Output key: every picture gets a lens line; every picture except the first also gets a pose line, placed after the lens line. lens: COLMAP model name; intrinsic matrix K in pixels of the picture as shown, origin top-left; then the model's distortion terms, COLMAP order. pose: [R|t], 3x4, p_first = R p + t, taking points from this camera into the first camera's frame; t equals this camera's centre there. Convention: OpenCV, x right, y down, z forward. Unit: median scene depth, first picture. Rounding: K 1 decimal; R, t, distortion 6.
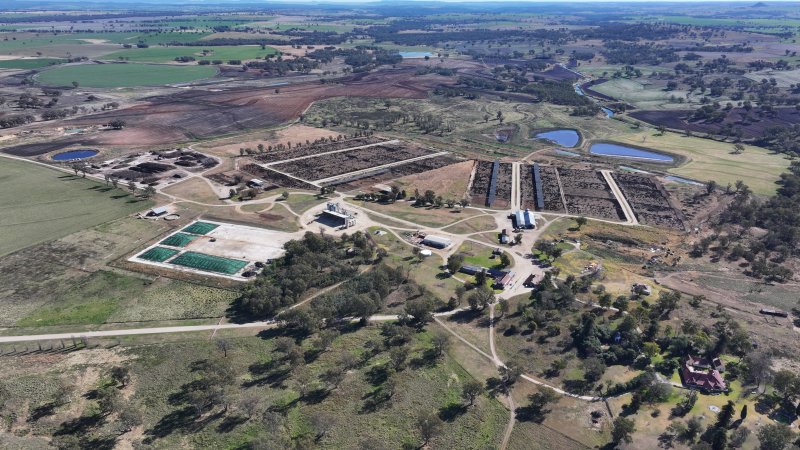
lens RADIAL K [[562.5, 0, 400.7], [0, 562.5, 229.0], [0, 0, 1]] dist [-0.002560, 0.016746]
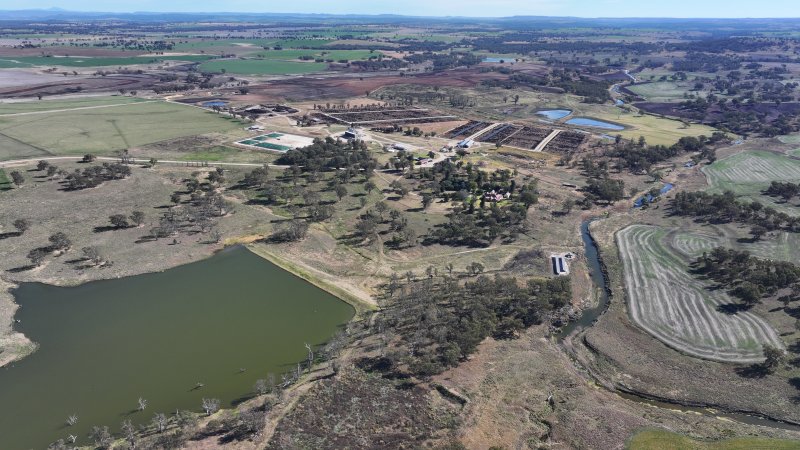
lens RADIAL K [[562.5, 0, 400.7], [0, 562.5, 226.6], [0, 0, 1]] dist [-0.002560, 0.016746]
pose [[0.974673, 0.084742, -0.206956, 0.310071], [-0.090389, 0.995744, -0.017968, 0.208006], [0.204553, 0.036219, 0.978185, -0.465279]]
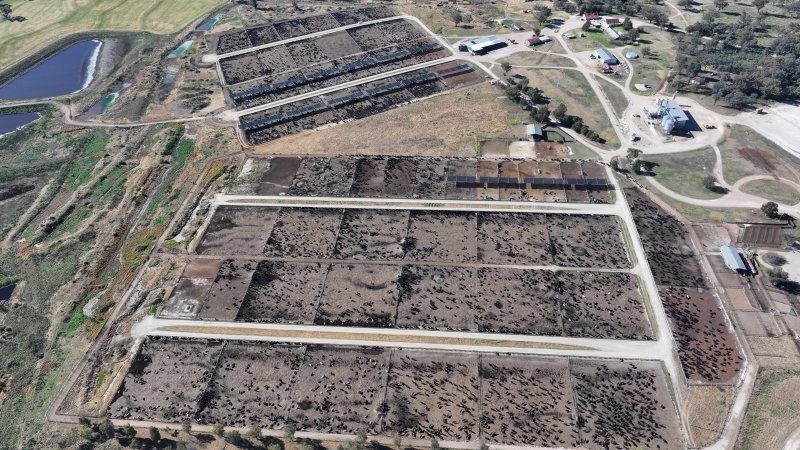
lens RADIAL K [[562.5, 0, 399.6], [0, 562.5, 221.5], [0, 0, 1]] dist [-0.002560, 0.016746]
pose [[-0.612262, -0.511969, 0.602514, -0.322445], [0.305693, 0.549500, 0.777561, -0.493389], [-0.729169, 0.660255, -0.179933, 1.161971]]
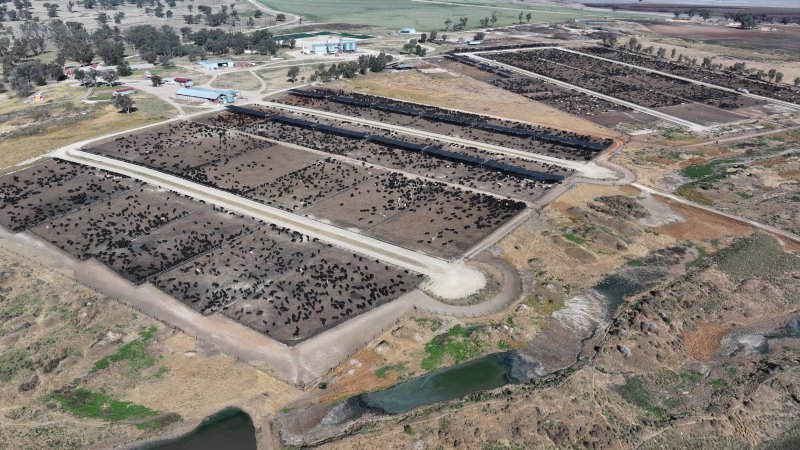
lens RADIAL K [[562.5, 0, 403.4], [0, 562.5, 226.8], [0, 0, 1]] dist [-0.002560, 0.016746]
pose [[-0.346832, 0.387861, -0.853974, 0.589024], [-0.365735, 0.782490, 0.503932, -0.238144], [0.863682, 0.487108, -0.129538, 1.068771]]
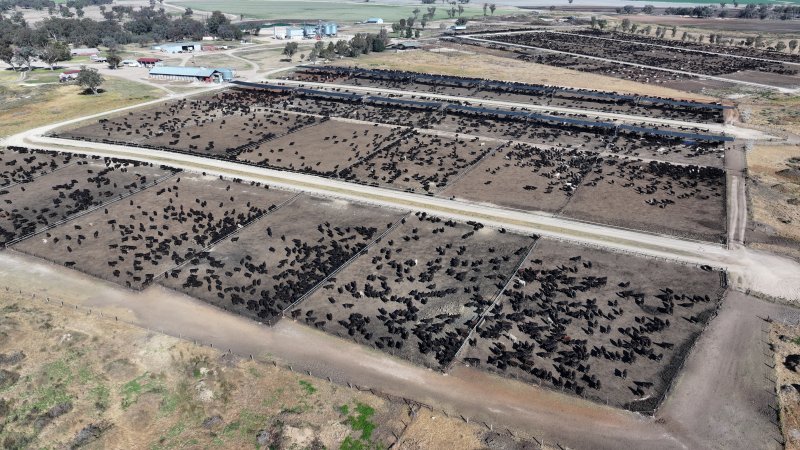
lens RADIAL K [[562.5, 0, 403.6], [0, 562.5, 224.5], [0, 0, 1]] dist [-0.002560, 0.016746]
pose [[-0.190204, 0.377895, -0.906101, 0.539462], [-0.380073, 0.822635, 0.422867, -0.147429], [0.905189, 0.424815, -0.012841, 0.976550]]
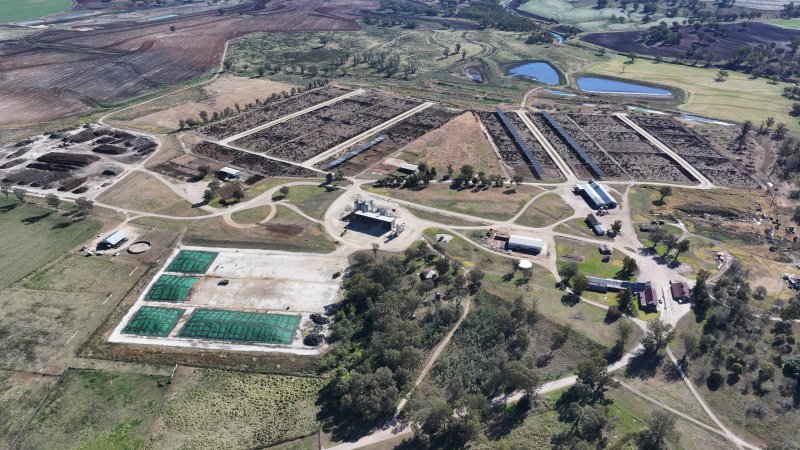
lens RADIAL K [[562.5, 0, 401.5], [0, 562.5, 229.1], [0, 0, 1]] dist [-0.002560, 0.016746]
pose [[0.971708, -0.117711, 0.204764, -0.182523], [0.089323, 0.985718, 0.142765, -0.087673], [-0.218645, -0.120435, 0.968344, 0.210471]]
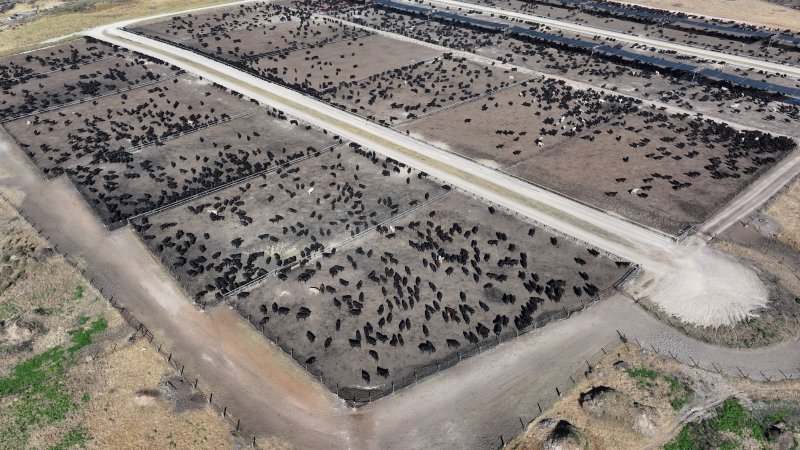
lens RADIAL K [[562.5, 0, 404.1], [0, 562.5, 228.0], [0, 0, 1]] dist [-0.002560, 0.016746]
pose [[-0.521158, 0.441253, -0.730541, 0.500590], [-0.330778, 0.684641, 0.649502, -0.172866], [0.786753, 0.580140, -0.210849, 1.038492]]
